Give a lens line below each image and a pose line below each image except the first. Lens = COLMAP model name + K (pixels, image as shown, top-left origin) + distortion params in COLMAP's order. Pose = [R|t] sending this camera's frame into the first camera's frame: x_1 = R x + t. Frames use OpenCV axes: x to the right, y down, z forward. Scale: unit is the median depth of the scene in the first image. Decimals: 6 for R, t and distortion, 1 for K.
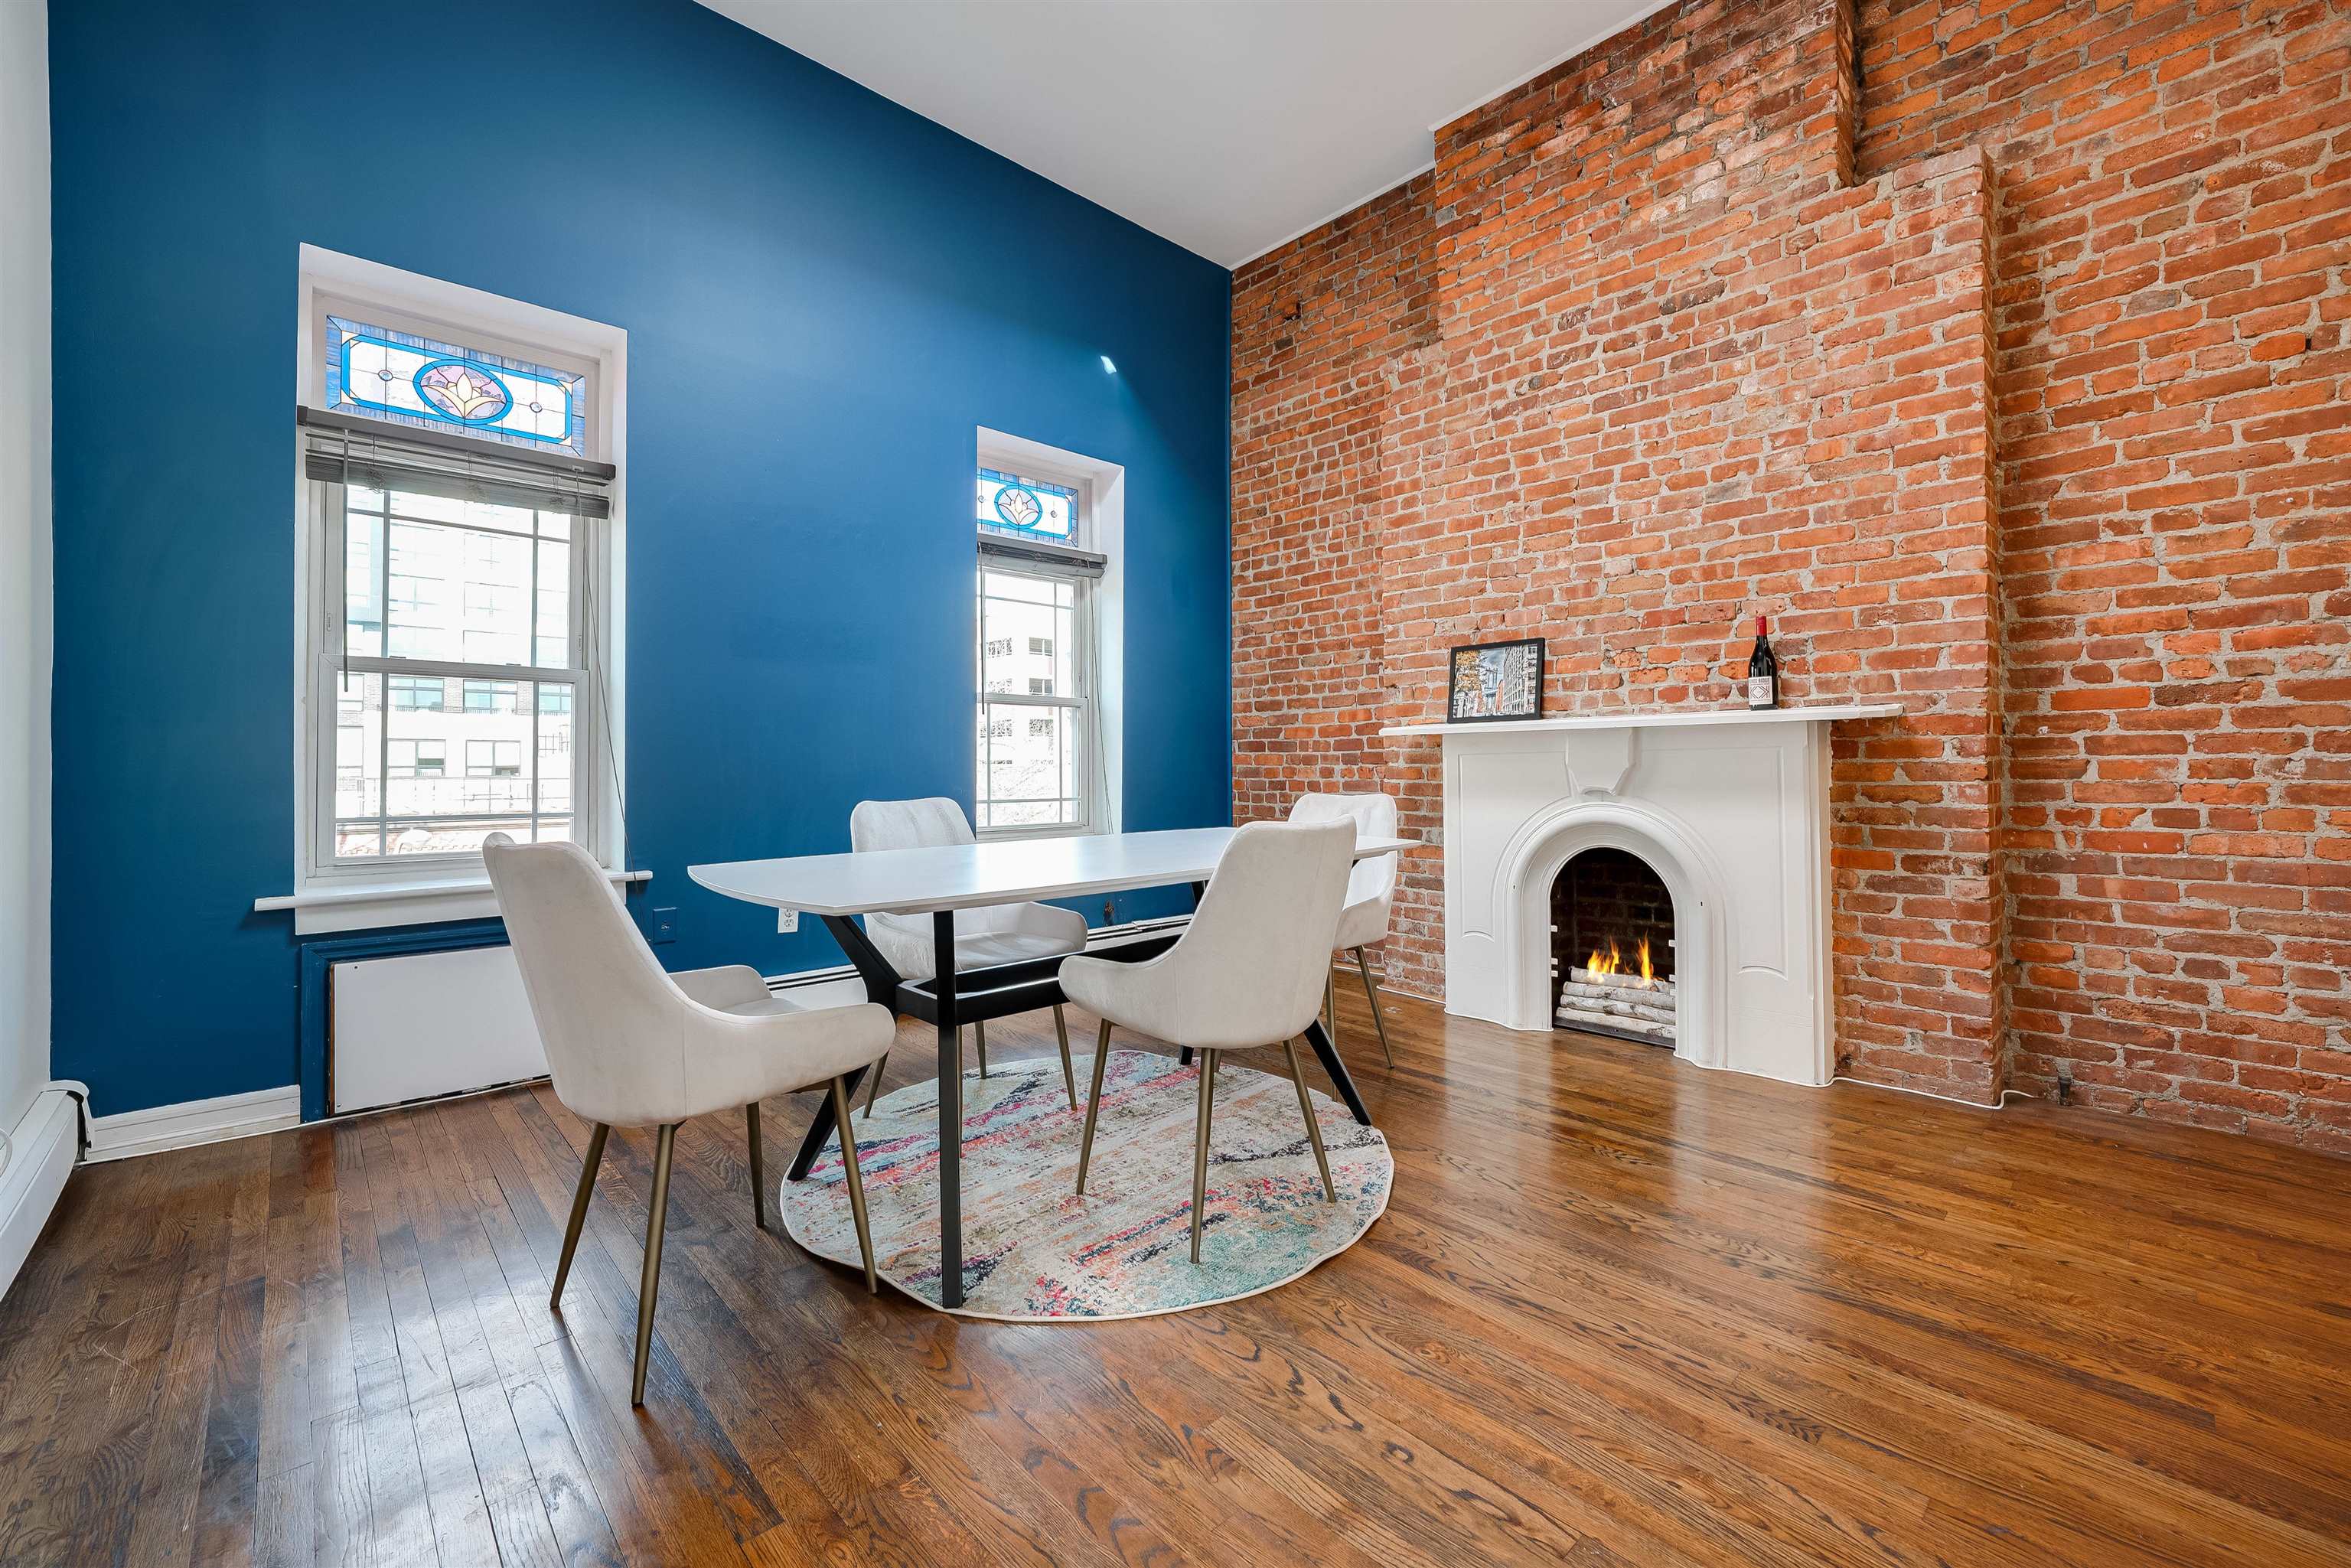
lens RADIAL K [[947.2, 0, 1174.8], [0, 947.2, 759.6], [0, 0, 1]] dist [-0.015378, 0.003363]
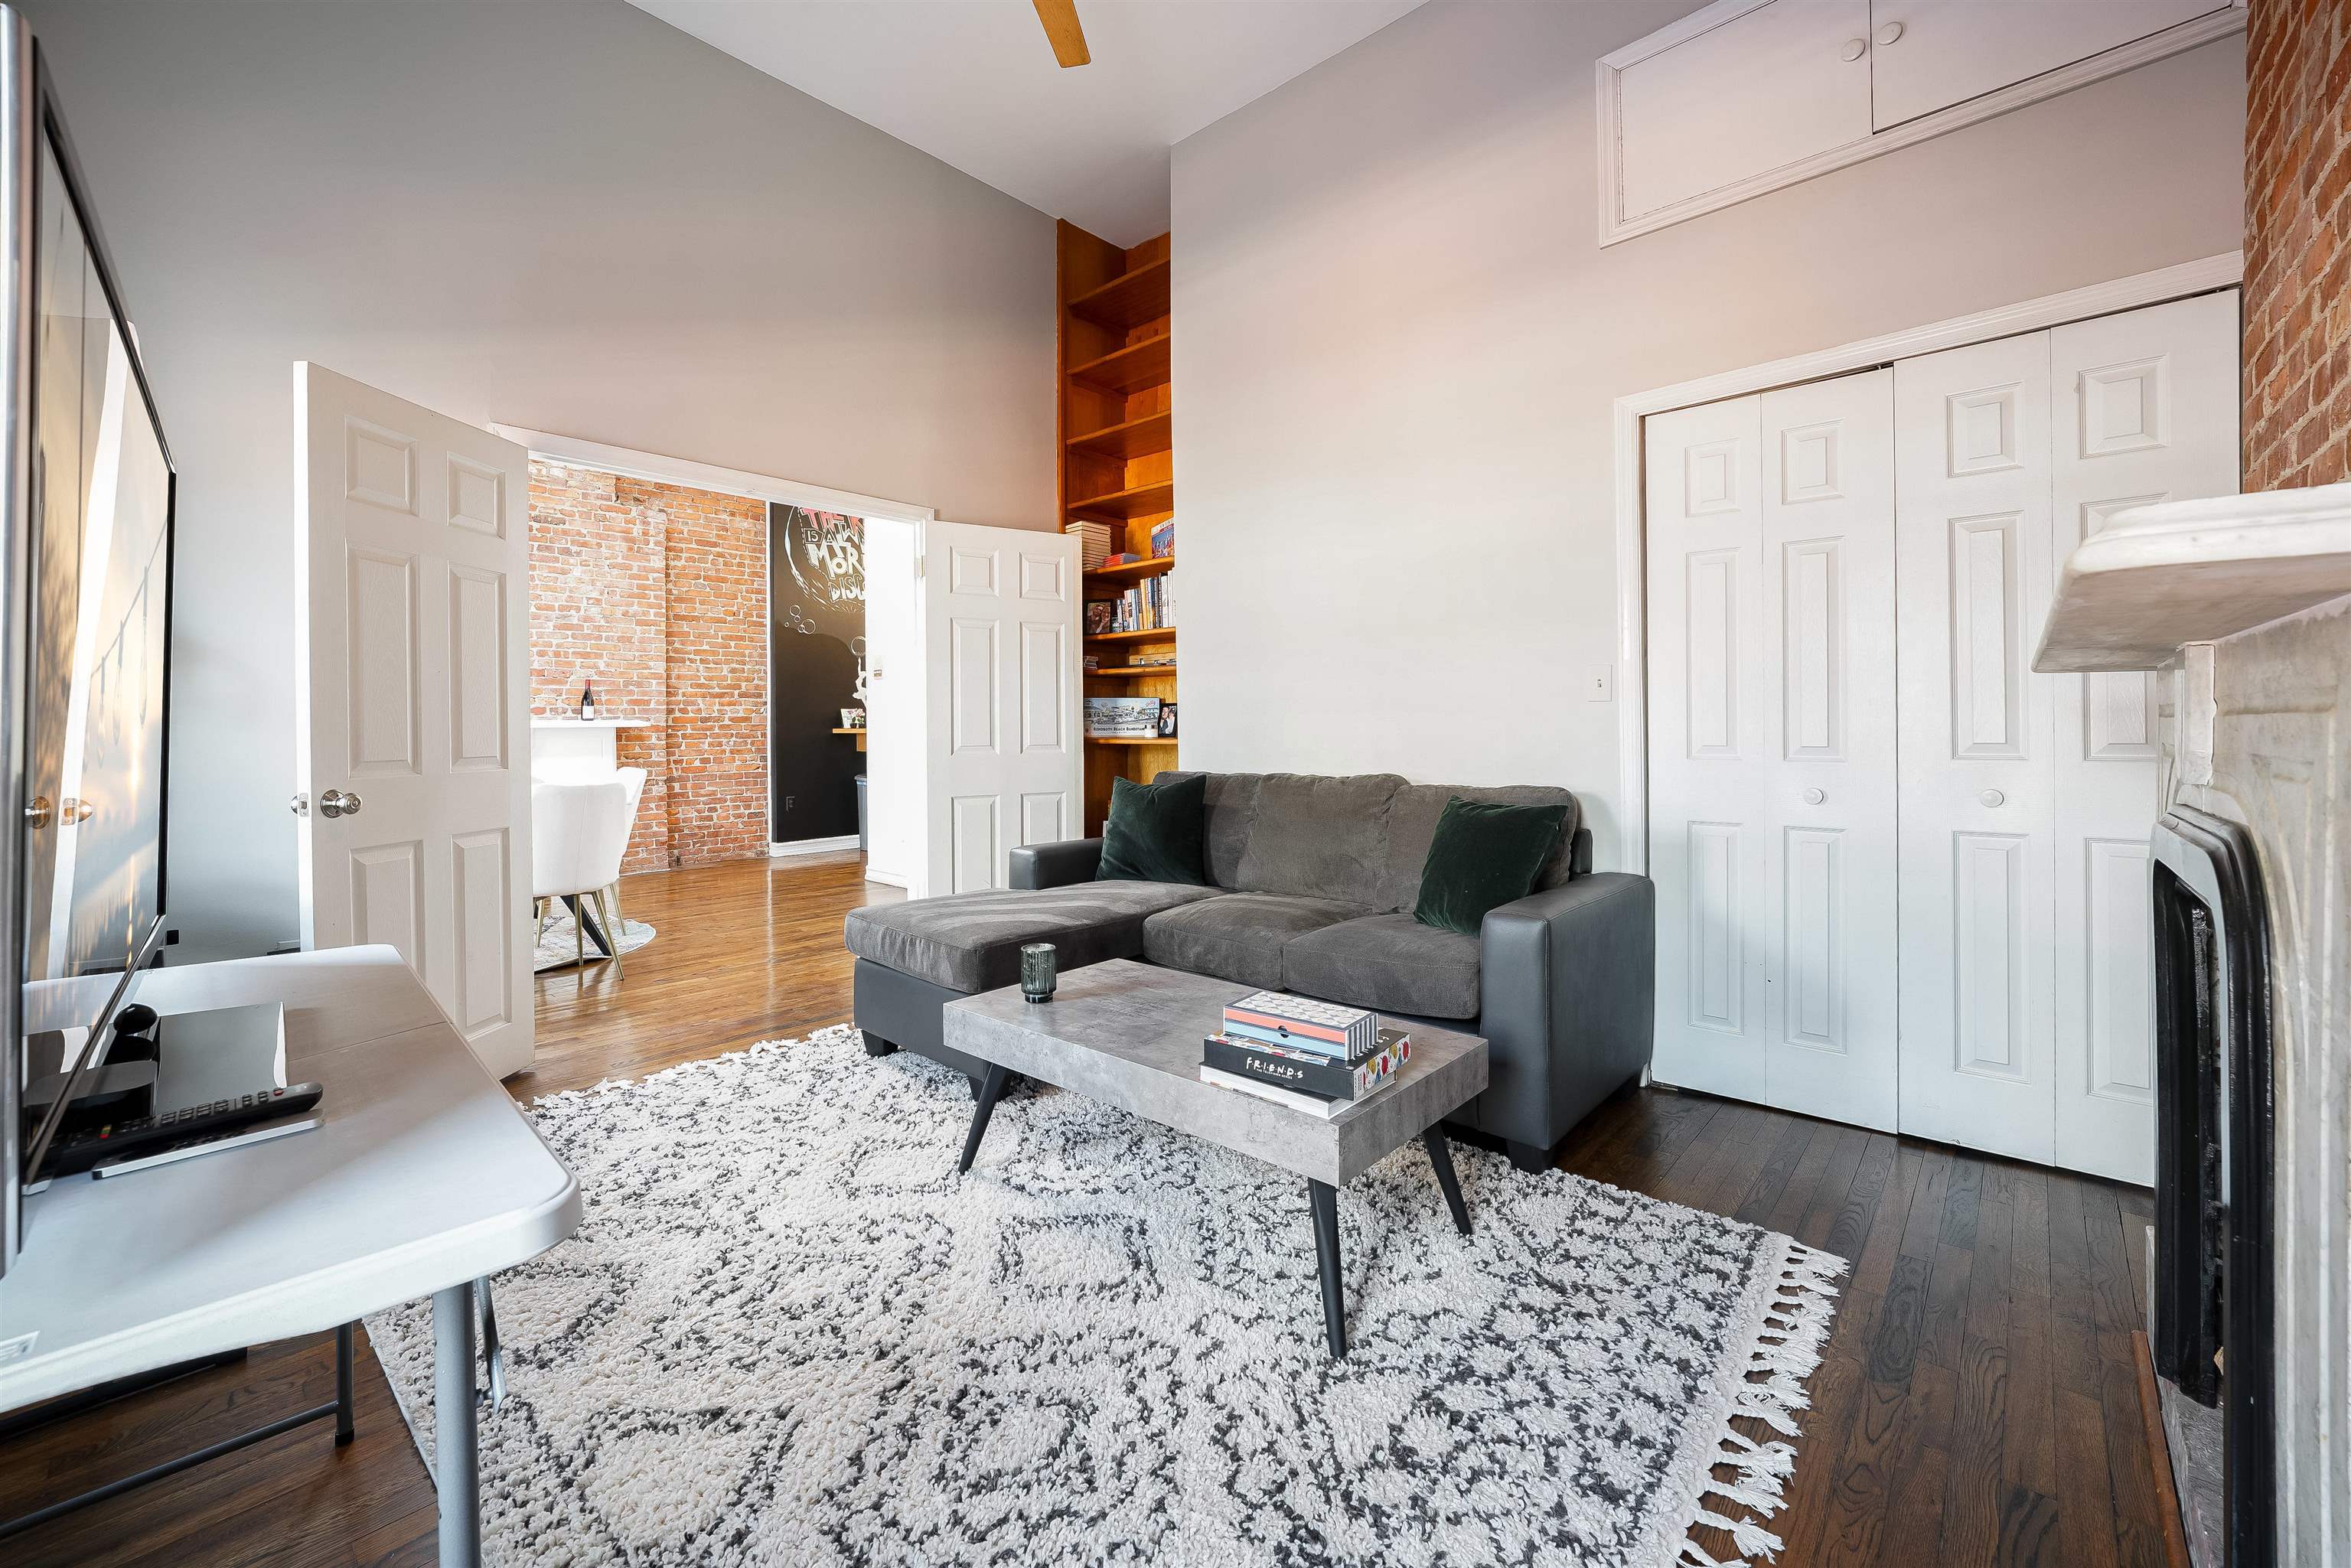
lens RADIAL K [[951.6, 0, 1177.2], [0, 951.6, 727.3], [0, 0, 1]] dist [-0.015066, 0.002809]
pose [[-0.073863, 0.003034, 0.997264, -1.512155], [0.002795, 0.999992, -0.002835, -0.023042], [-0.997265, 0.002578, -0.073871, -0.207037]]
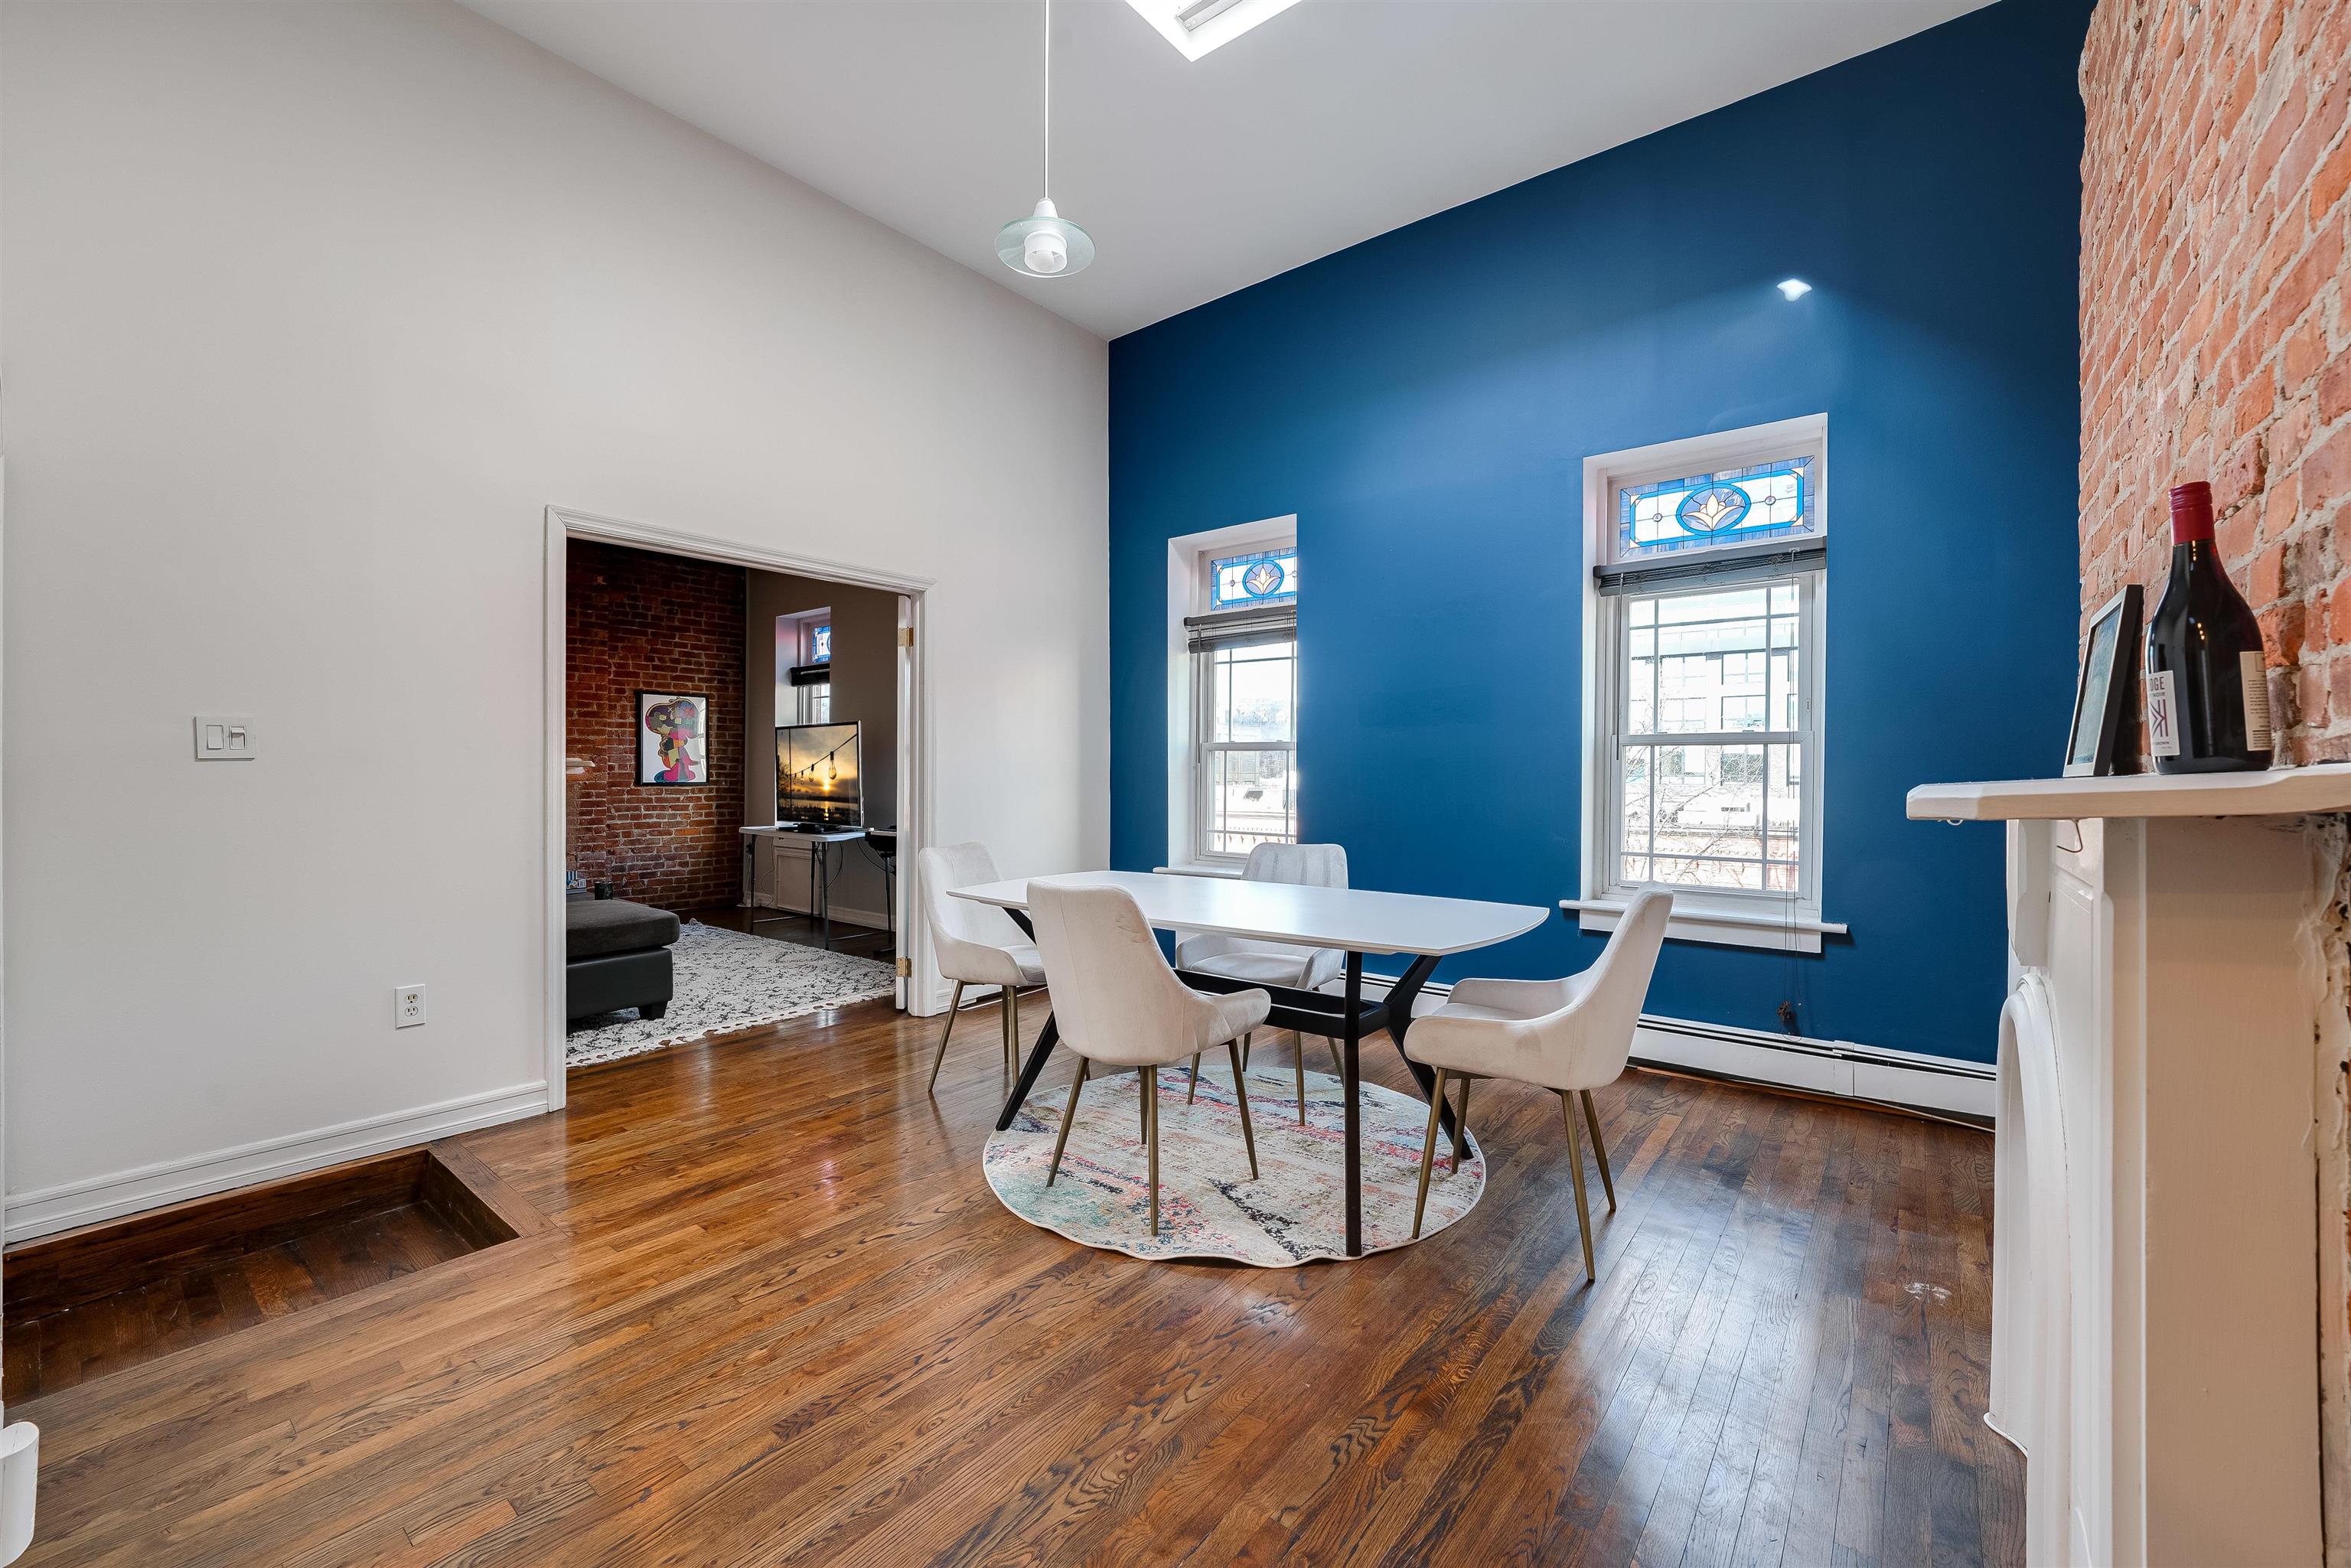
lens RADIAL K [[947.2, 0, 1182.5], [0, 947.2, 771.6], [0, 0, 1]] dist [-0.015378, 0.003363]
pose [[0.147021, 0.003915, -0.989126, 0.765561], [-0.000680, 0.999992, 0.003857, -0.047756], [0.989133, 0.000106, 0.147023, 0.527506]]
